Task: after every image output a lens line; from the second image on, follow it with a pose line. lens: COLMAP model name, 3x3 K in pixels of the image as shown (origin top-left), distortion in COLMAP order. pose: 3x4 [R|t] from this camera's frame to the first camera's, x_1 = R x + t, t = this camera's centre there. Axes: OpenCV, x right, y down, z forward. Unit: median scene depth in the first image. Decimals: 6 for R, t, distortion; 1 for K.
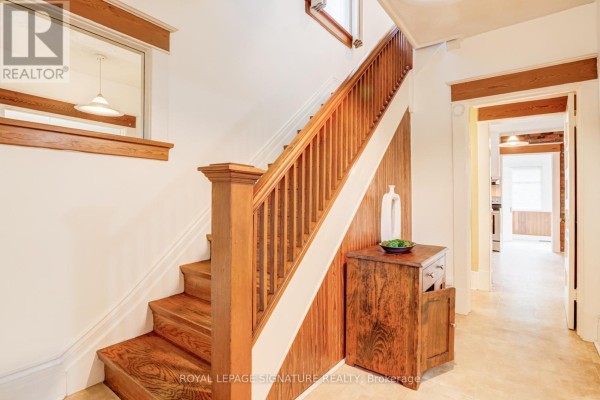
lens RADIAL K [[300.8, 0, 295.6], [0, 300.8, 199.7], [0, 0, 1]] dist [-0.000527, 0.003516]
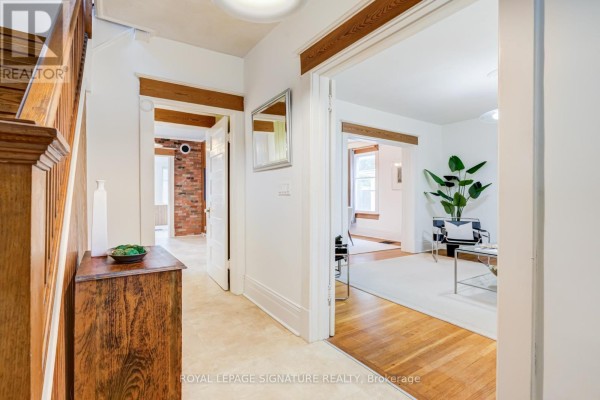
lens RADIAL K [[300.8, 0, 298.3], [0, 300.8, 191.7], [0, 0, 1]] dist [-0.000527, 0.003516]
pose [[0.334909, -0.000544, 0.942250, -0.324332], [0.010608, 0.999939, -0.003193, -0.009605], [-0.942191, 0.011065, 0.334894, 0.307848]]
